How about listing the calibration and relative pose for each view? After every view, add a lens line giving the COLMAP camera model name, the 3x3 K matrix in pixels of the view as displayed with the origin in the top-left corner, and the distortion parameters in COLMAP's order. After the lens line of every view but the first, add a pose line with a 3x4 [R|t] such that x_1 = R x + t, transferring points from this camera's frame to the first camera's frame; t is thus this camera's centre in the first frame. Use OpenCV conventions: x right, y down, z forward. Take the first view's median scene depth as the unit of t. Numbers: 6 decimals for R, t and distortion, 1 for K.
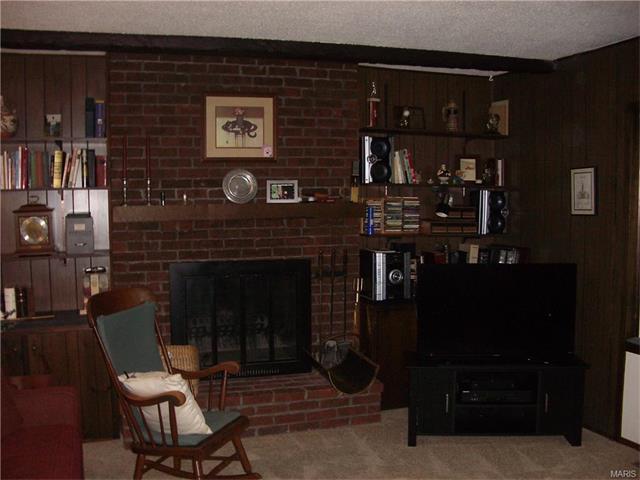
lens RADIAL K [[671.7, 0, 318.7], [0, 671.7, 238.7], [0, 0, 1]] dist [-0.153301, 0.000000]
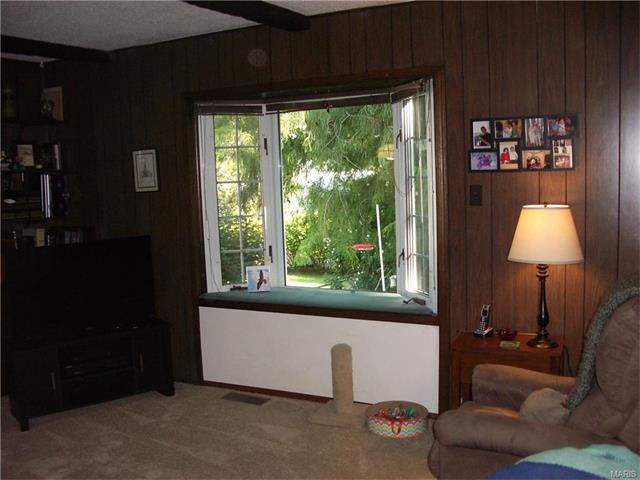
lens RADIAL K [[671.7, 0, 321.3], [0, 671.7, 241.4], [0, 0, 1]] dist [-0.153301, 0.000000]
pose [[0.729042, -0.102032, 0.676821, -0.149297], [0.079868, 0.994753, 0.063931, -0.000867], [-0.679793, 0.007448, 0.733366, -0.028584]]
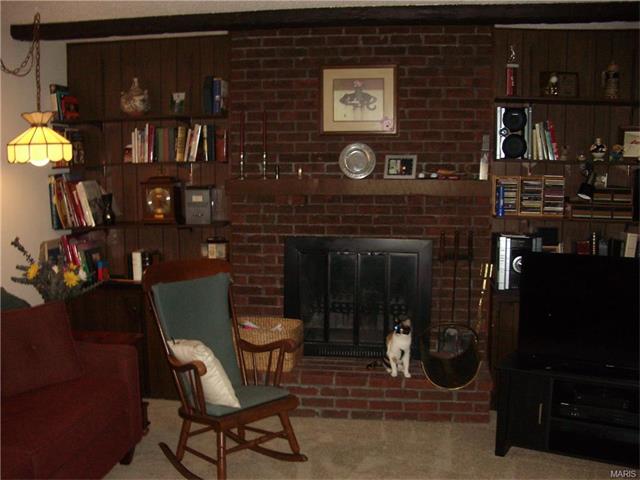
lens RADIAL K [[671.7, 0, 319.7], [0, 671.7, 238.6], [0, 0, 1]] dist [-0.153301, 0.000000]
pose [[0.904627, 0.051757, -0.423049, 0.254917], [-0.034966, 0.998266, 0.047362, -0.010452], [0.424767, -0.028053, 0.904868, 0.098622]]
